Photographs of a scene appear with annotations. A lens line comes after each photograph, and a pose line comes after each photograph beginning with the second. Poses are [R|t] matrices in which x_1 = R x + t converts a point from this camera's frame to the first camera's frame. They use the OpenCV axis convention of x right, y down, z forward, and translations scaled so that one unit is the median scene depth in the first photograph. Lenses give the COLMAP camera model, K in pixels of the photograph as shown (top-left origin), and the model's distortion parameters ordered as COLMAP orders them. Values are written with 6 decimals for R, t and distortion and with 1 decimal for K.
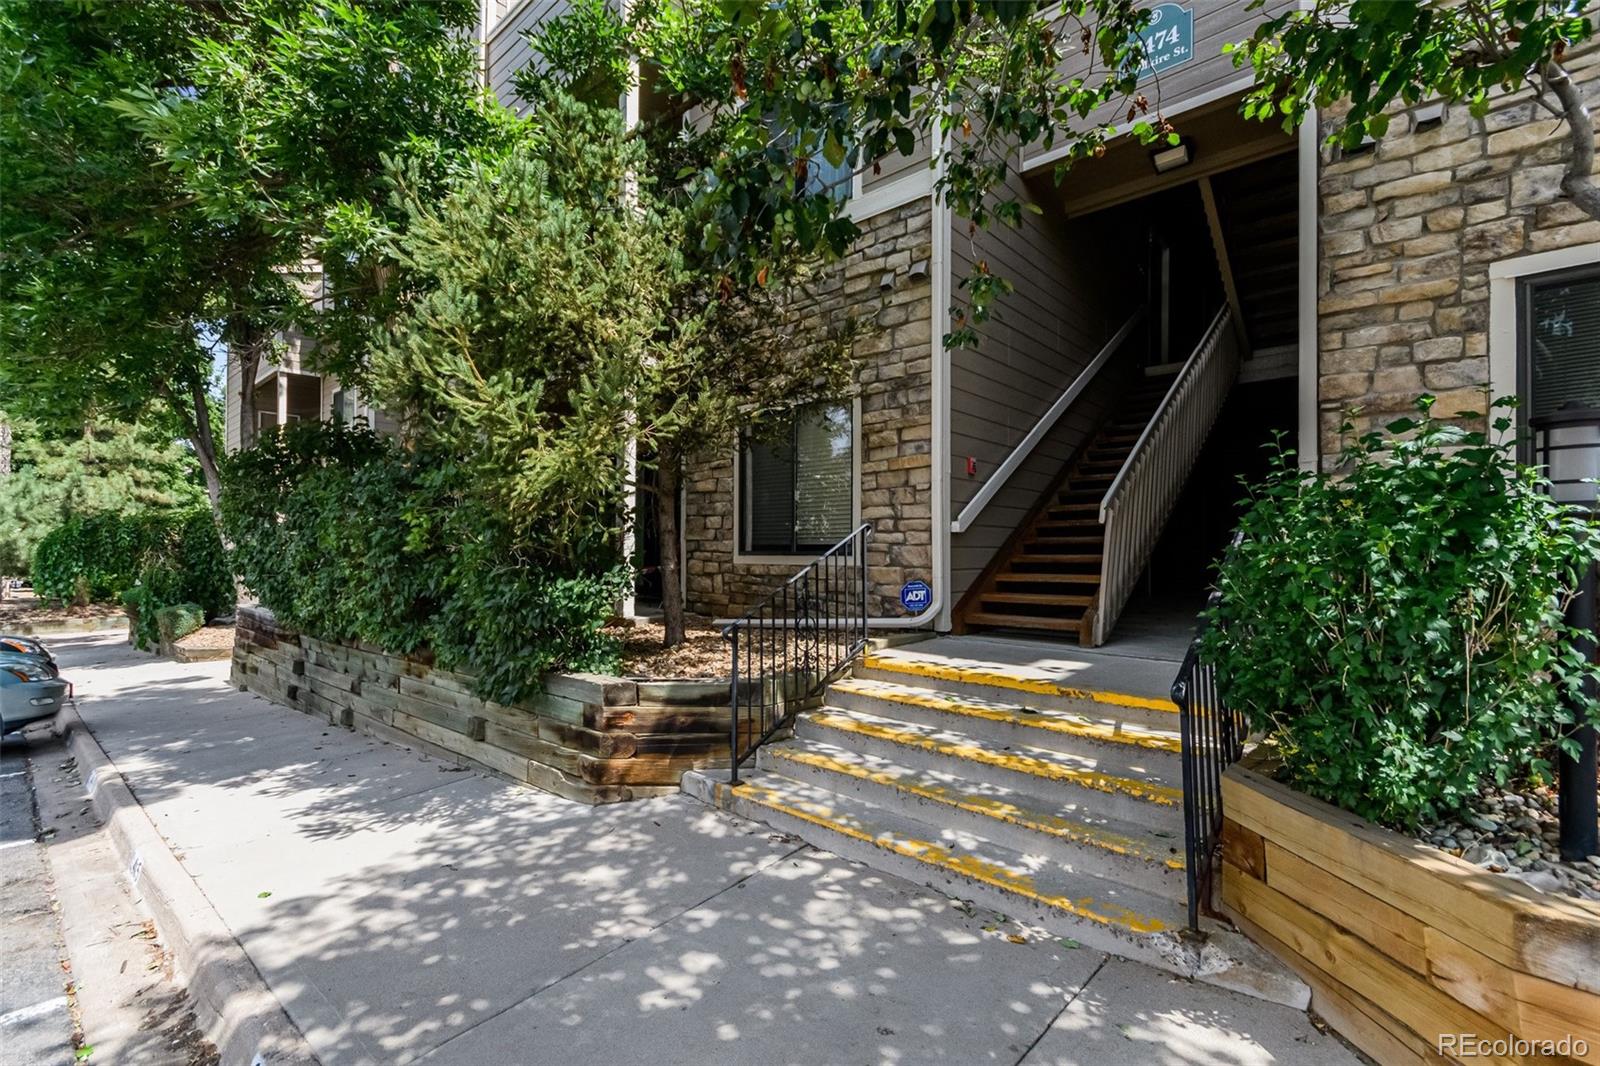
lens RADIAL K [[700.7, 0, 799.9], [0, 700.7, 542.7], [0, 0, 1]] dist [0.004546, 0.000950]
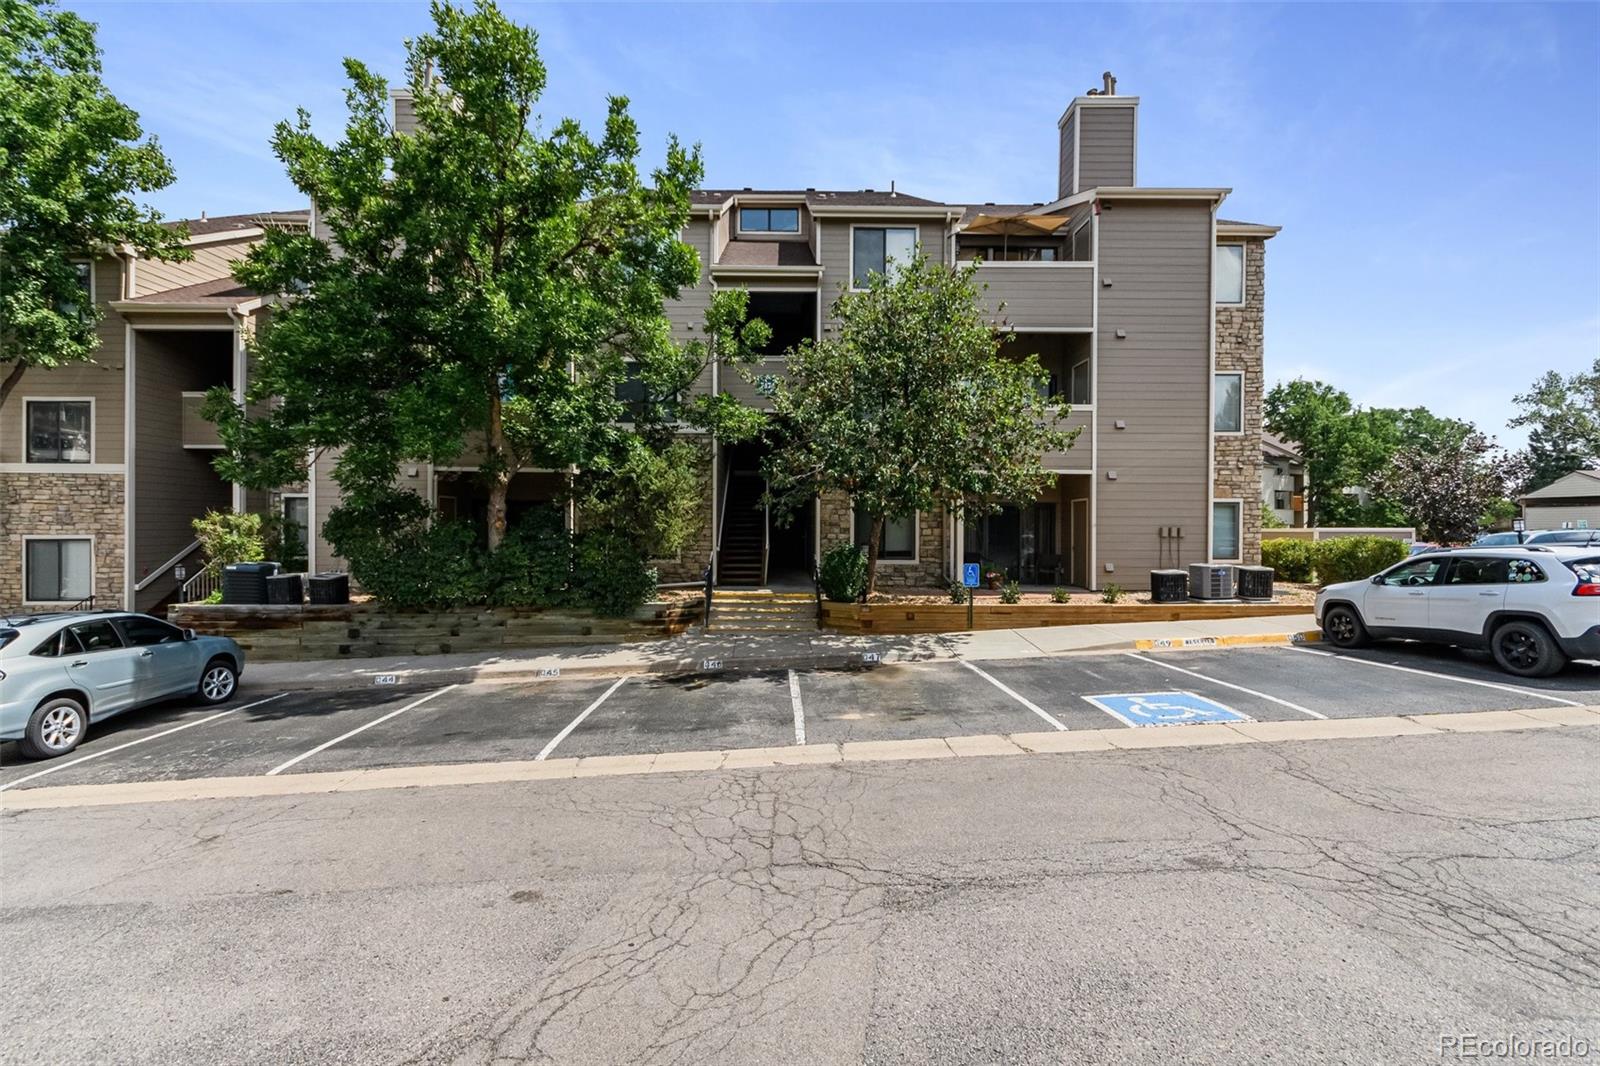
lens RADIAL K [[700.7, 0, 801.8], [0, 700.7, 533.2], [0, 0, 1]] dist [0.004546, 0.000950]
pose [[0.714131, -0.003294, 0.700004, -2.109855], [-0.010655, 0.999822, 0.015575, -0.185102], [-0.699931, -0.018581, 0.713969, -1.767598]]
